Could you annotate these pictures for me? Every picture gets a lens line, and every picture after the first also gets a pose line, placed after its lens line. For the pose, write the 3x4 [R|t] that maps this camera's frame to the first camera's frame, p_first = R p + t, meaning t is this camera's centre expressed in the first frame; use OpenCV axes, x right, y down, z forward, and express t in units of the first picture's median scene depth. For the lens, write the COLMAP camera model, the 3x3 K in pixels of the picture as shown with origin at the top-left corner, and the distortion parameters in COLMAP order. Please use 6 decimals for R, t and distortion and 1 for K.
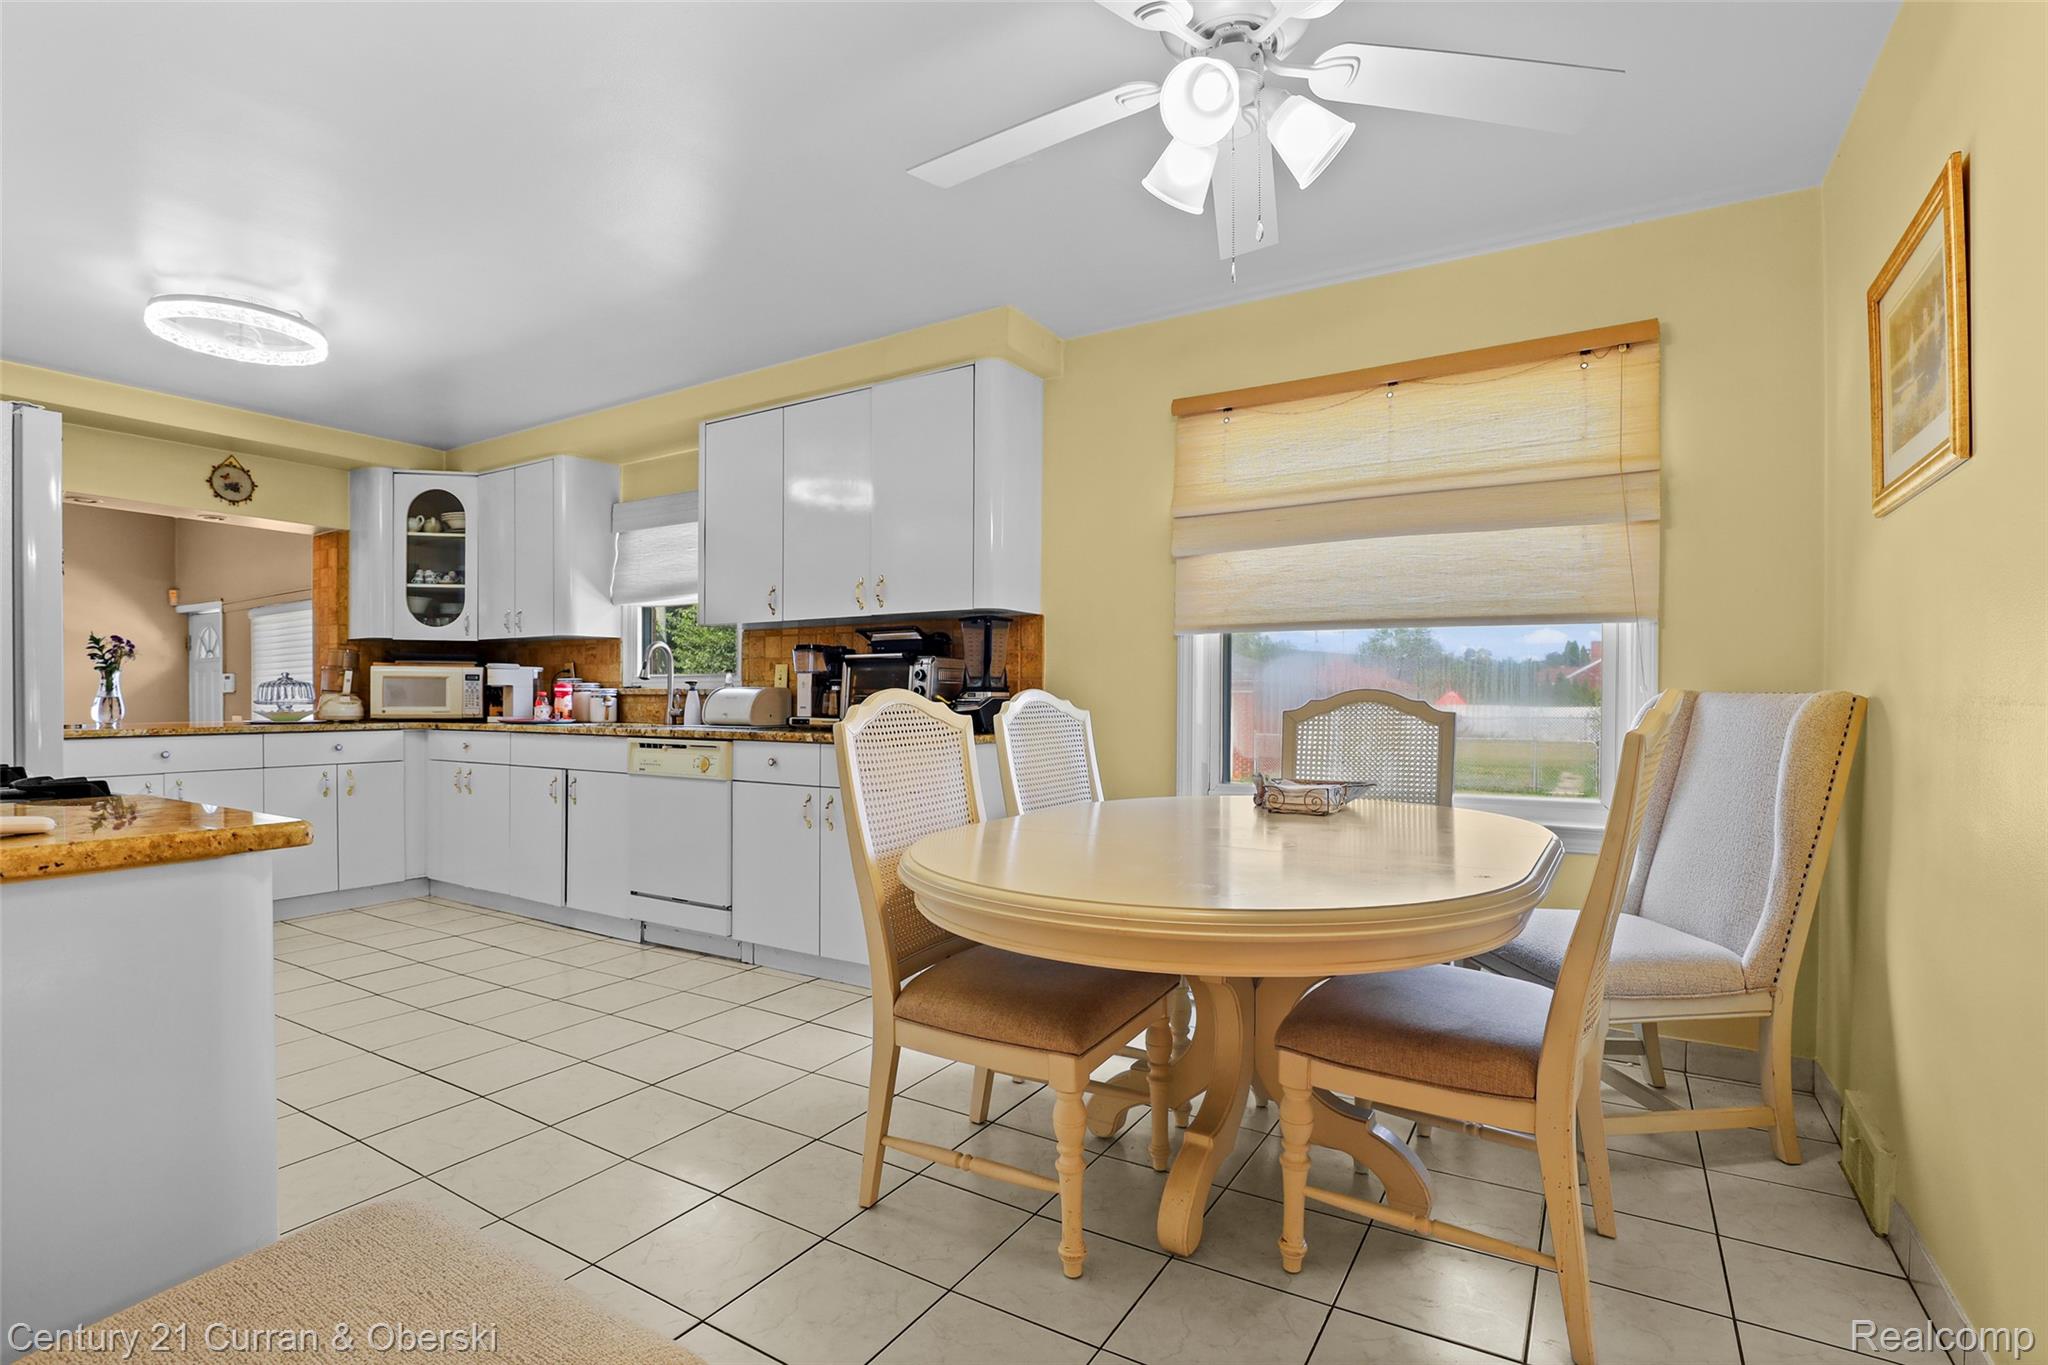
lens RADIAL K [[972.8, 0, 1026.1], [0, 972.8, 707.3], [0, 0, 1]] dist [-0.041558, 0.007784]
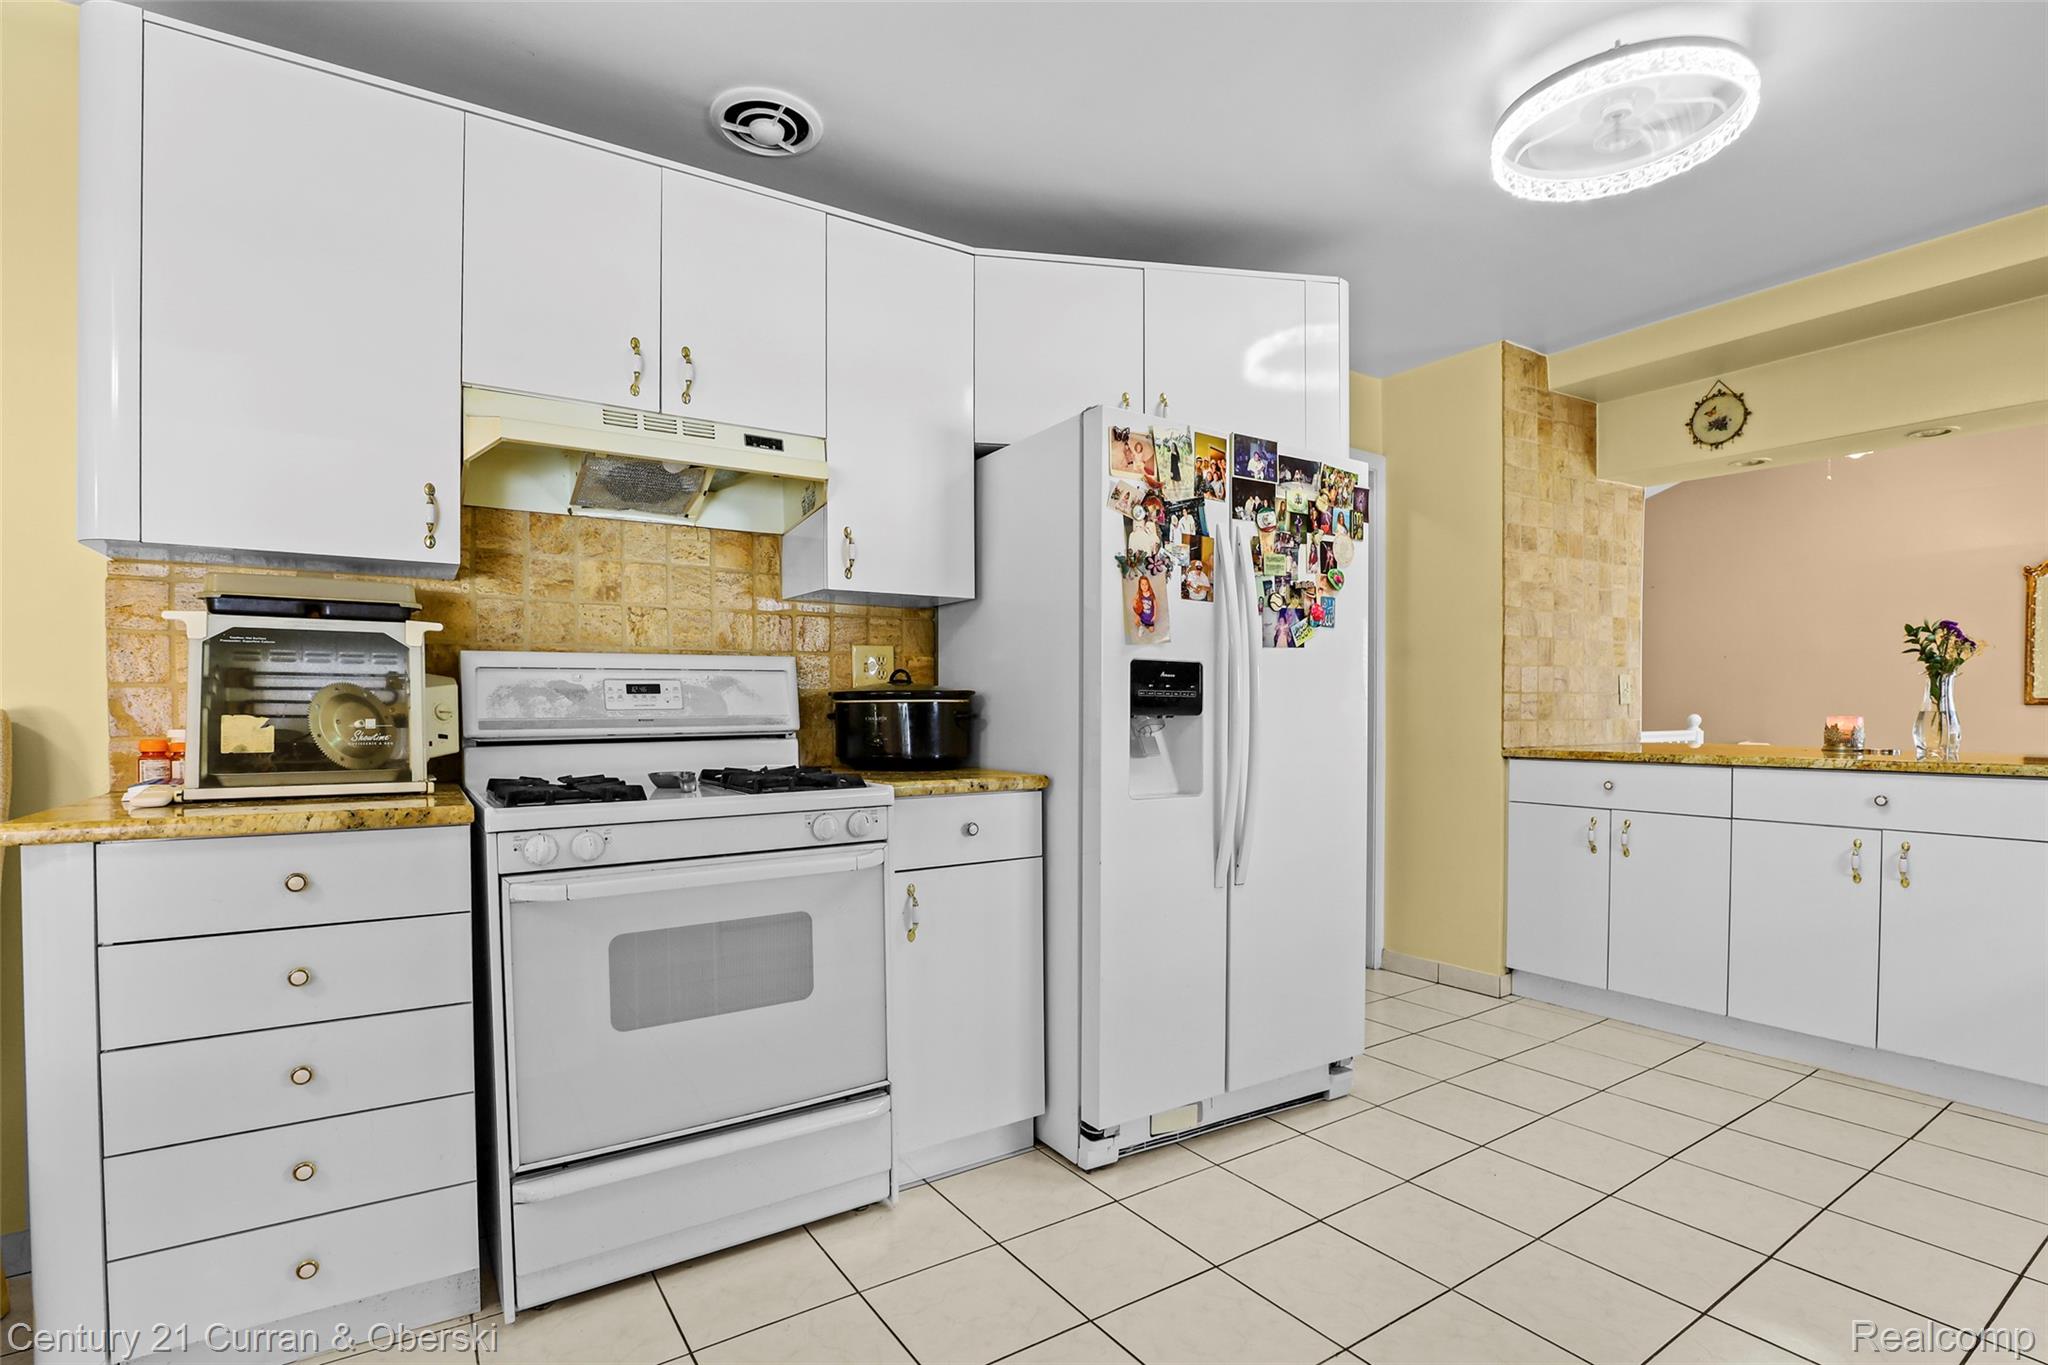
lens RADIAL K [[965.8, 0, 1028.6], [0, 965.8, 728.2], [0, 0, 1]] dist [-0.029662, 0.000037]
pose [[-0.425294, 0.019328, -0.904849, -0.067183], [-0.008973, 0.999633, 0.025570, -0.010164], [0.905011, 0.018994, -0.424965, 0.647996]]
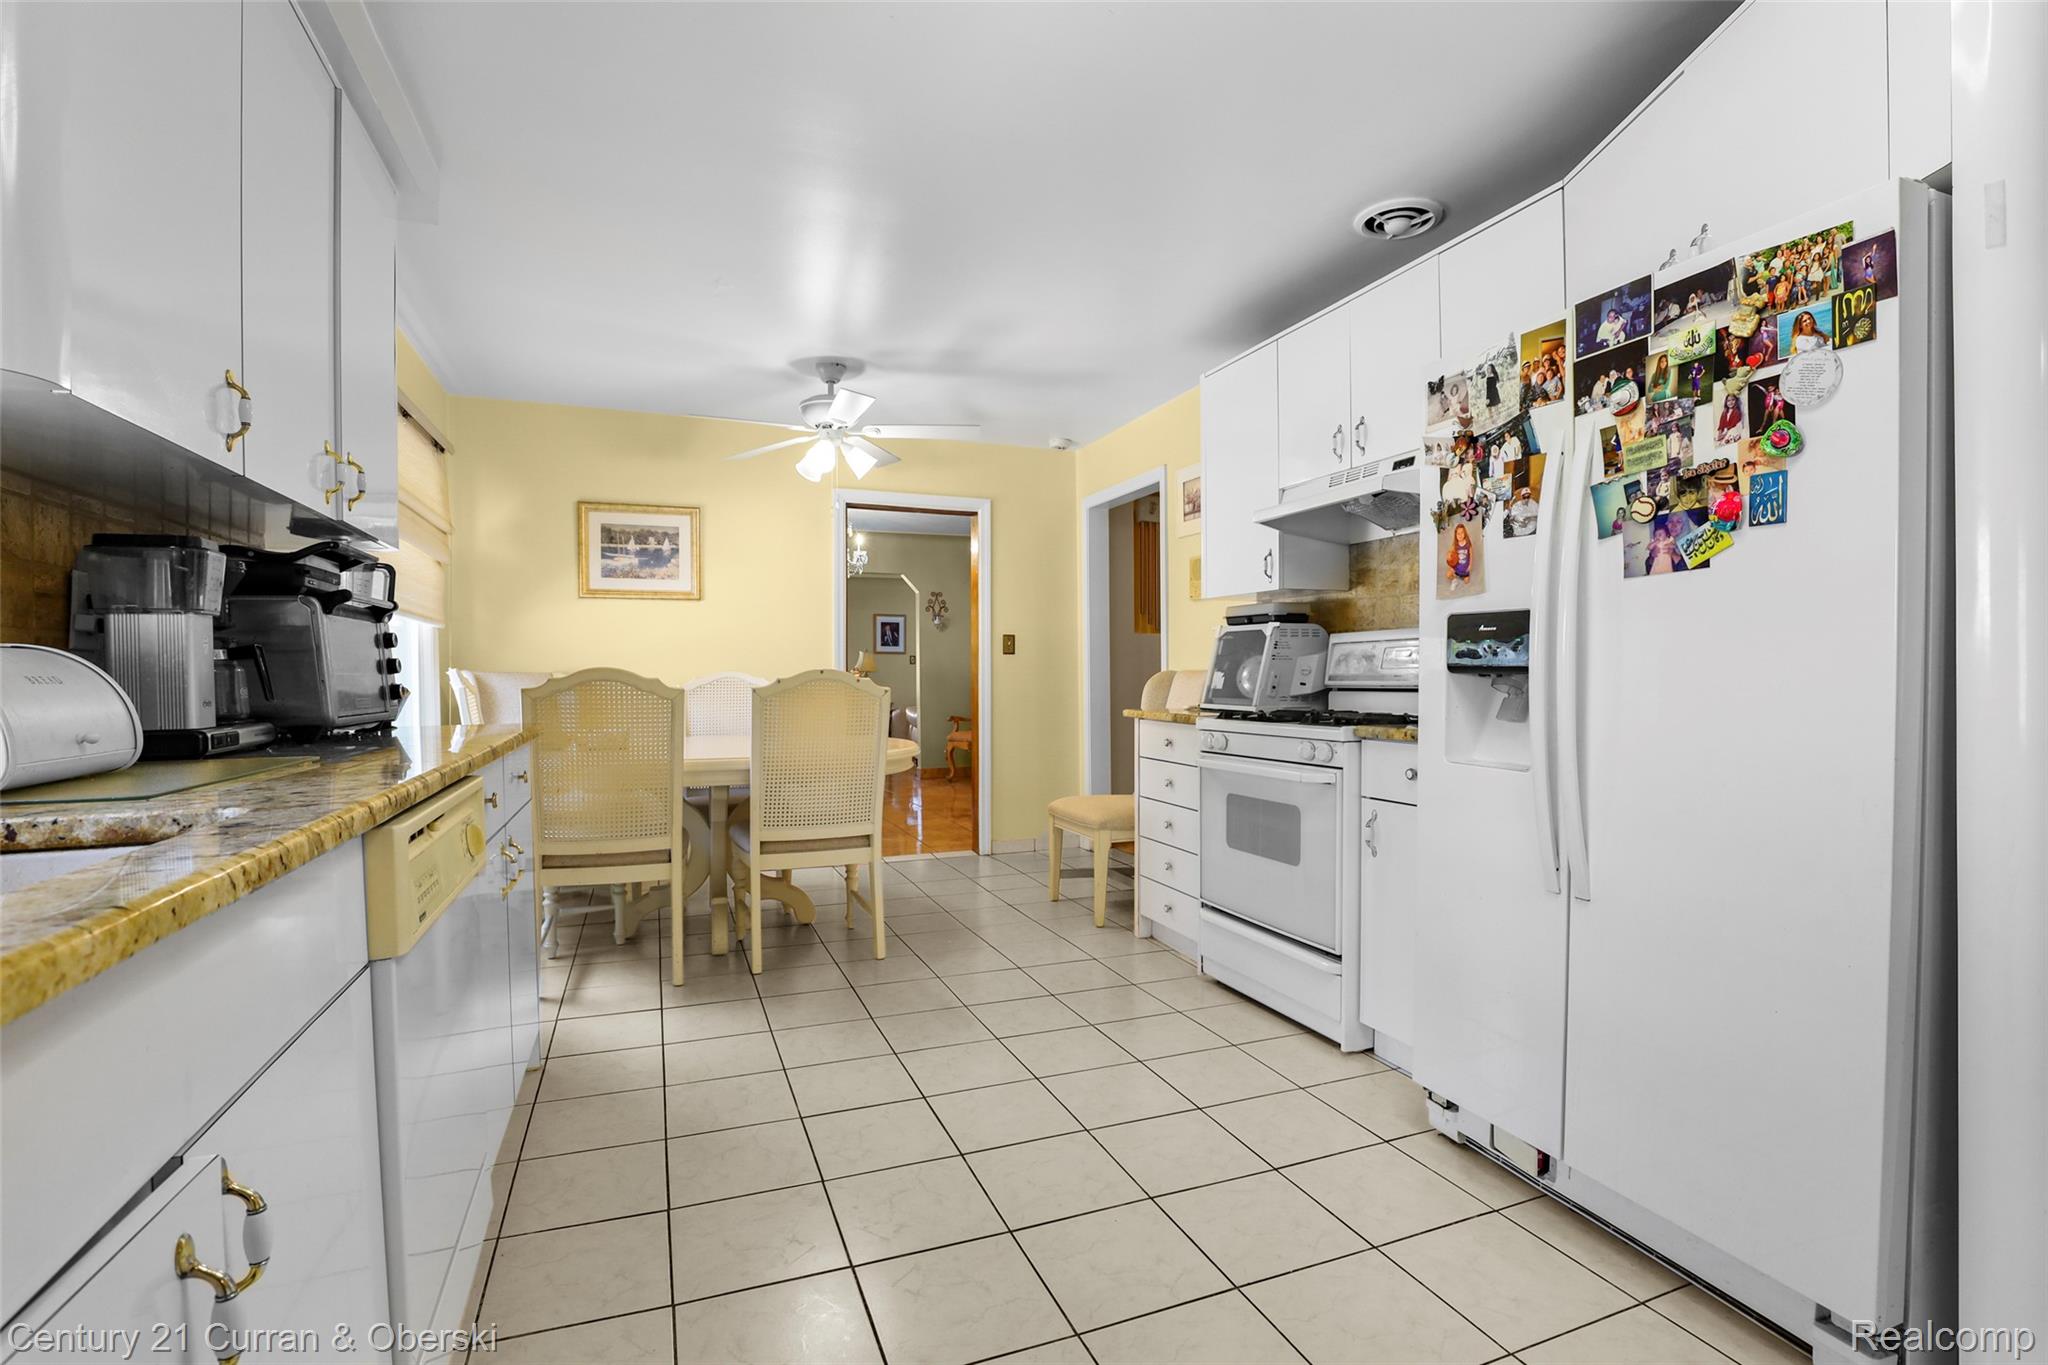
lens RADIAL K [[958.8, 0, 1024.3], [0, 958.8, 693.2], [0, 0, 1]] dist [-0.028022, 0.000639]
pose [[-0.791808, -0.012153, 0.610649, -0.632233], [0.008532, 0.999484, 0.030955, -0.011126], [-0.610711, 0.029721, -0.791296, 0.967401]]
